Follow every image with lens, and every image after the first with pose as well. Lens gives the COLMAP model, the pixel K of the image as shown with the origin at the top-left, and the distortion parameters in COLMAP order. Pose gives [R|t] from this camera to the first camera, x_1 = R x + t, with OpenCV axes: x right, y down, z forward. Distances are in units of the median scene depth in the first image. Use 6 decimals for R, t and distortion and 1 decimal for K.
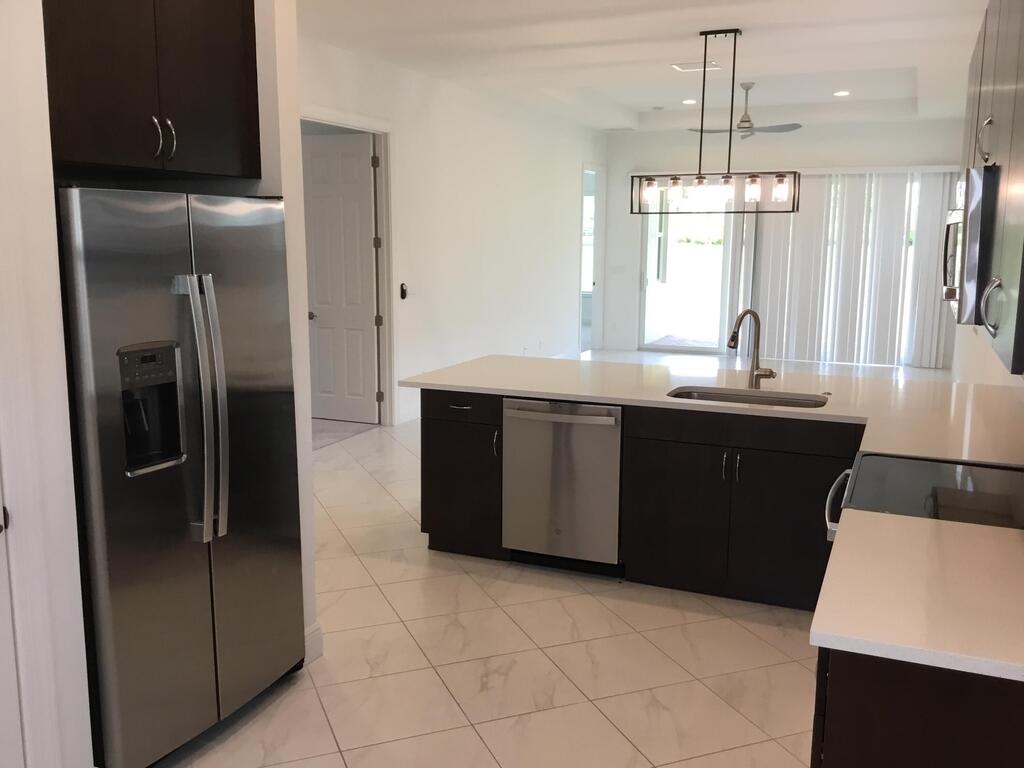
lens RADIAL K [[930.7, 0, 512.2], [0, 930.7, 373.1], [0, 0, 1]] dist [0.068076, -0.118567]
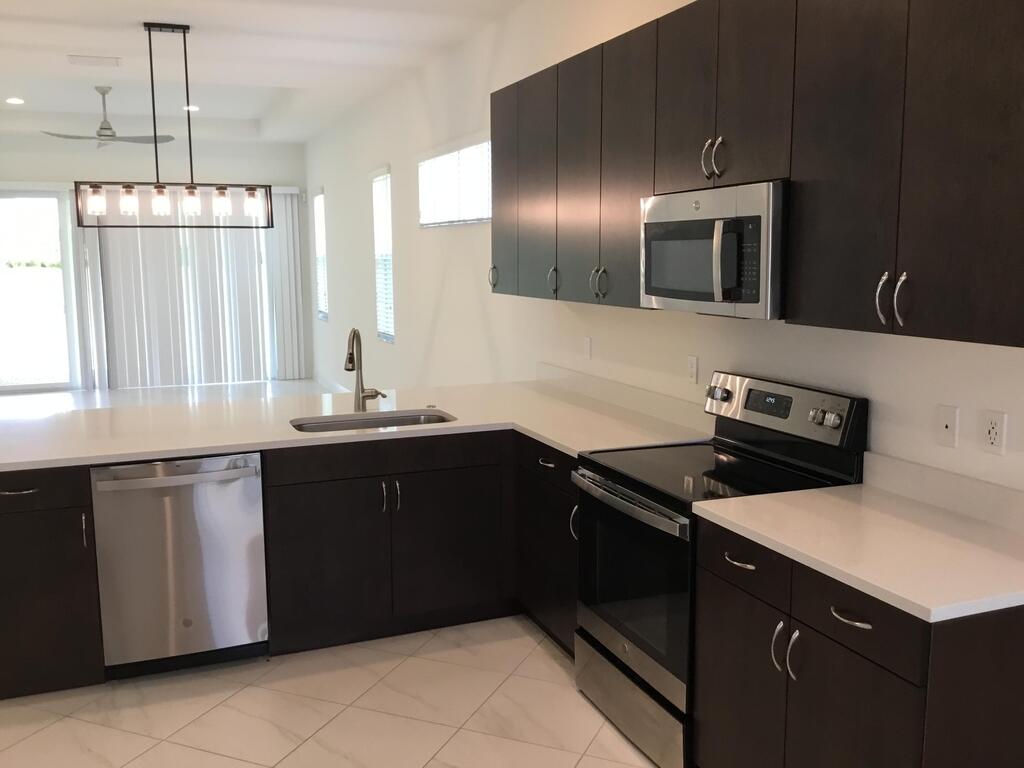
lens RADIAL K [[924.2, 0, 510.5], [0, 924.2, 381.3], [0, 0, 1]] dist [0.066840, -0.114399]
pose [[0.704811, -0.110278, 0.700771, -0.203095], [0.120362, 0.992111, 0.035069, -0.019909], [-0.699109, 0.059629, 0.712524, 0.162704]]
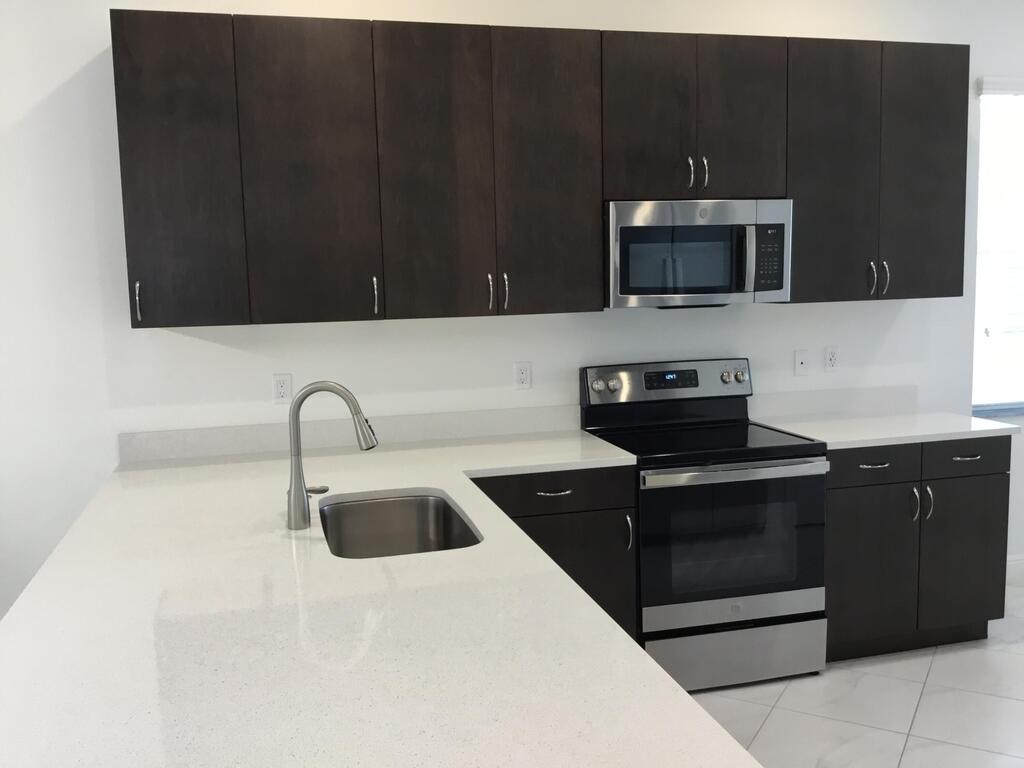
lens RADIAL K [[930.7, 0, 509.8], [0, 930.7, 379.5], [0, 0, 1]] dist [0.068076, -0.118567]
pose [[-0.609720, -0.084957, 0.788051, -0.159975], [0.142269, 0.966362, 0.214254, -0.161677], [-0.779745, 0.242750, -0.577123, 1.149252]]
